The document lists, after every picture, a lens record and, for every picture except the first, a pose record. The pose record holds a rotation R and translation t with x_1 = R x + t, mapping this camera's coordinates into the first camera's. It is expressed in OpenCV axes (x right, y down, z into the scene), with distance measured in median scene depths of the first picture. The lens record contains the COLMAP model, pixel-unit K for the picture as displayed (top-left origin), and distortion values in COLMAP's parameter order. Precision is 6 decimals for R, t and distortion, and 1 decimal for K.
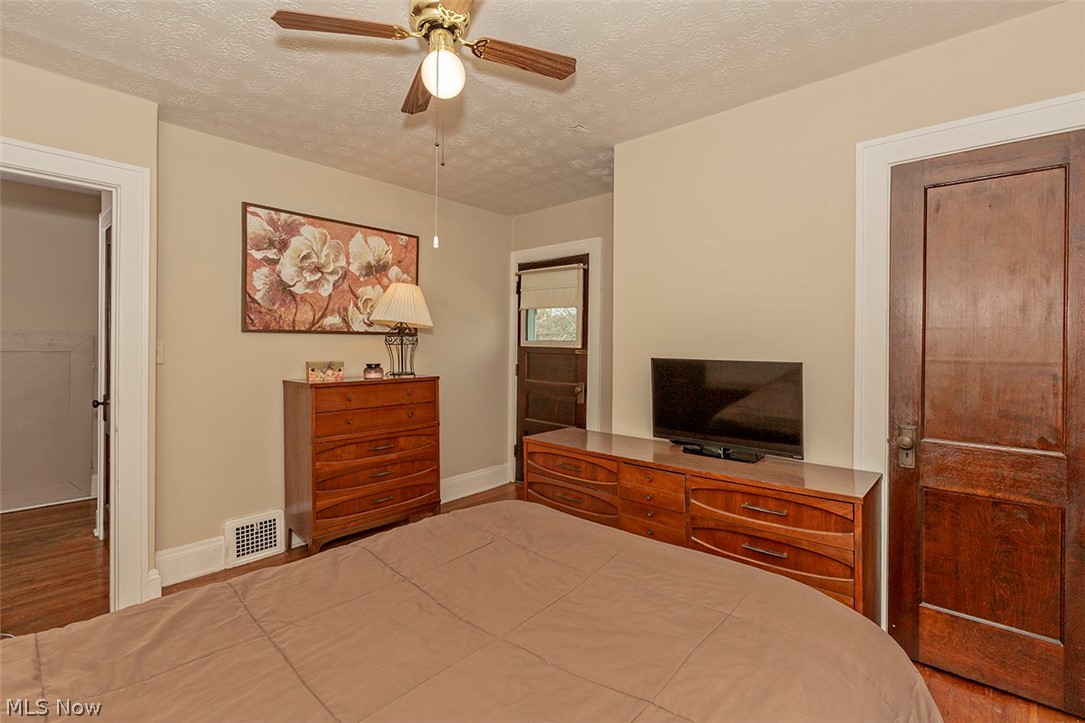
lens RADIAL K [[480.9, 0, 539.2], [0, 480.9, 343.4], [0, 0, 1]] dist [-0.000618, -0.000043]
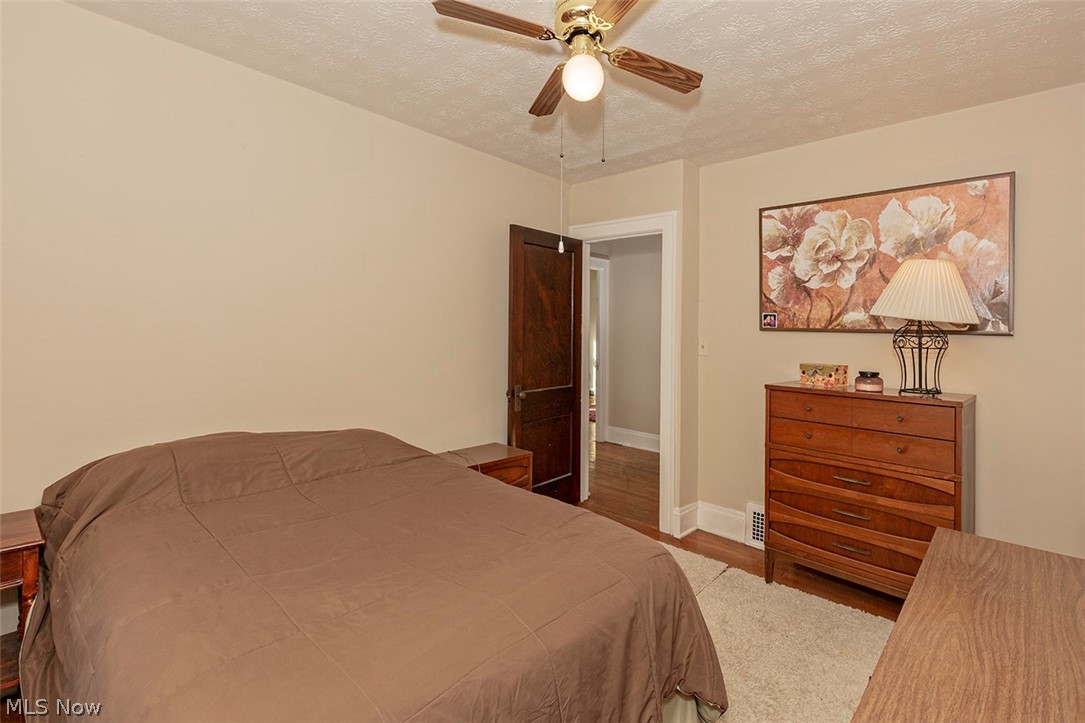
lens RADIAL K [[499.5, 0, 544.3], [0, 499.5, 341.3], [0, 0, 1]] dist [-0.001140, -0.000132]
pose [[-0.021279, 0.019189, -0.999589, 0.460213], [-0.021291, 0.999580, 0.019642, -0.011019], [0.999547, 0.021701, -0.020862, 0.501336]]
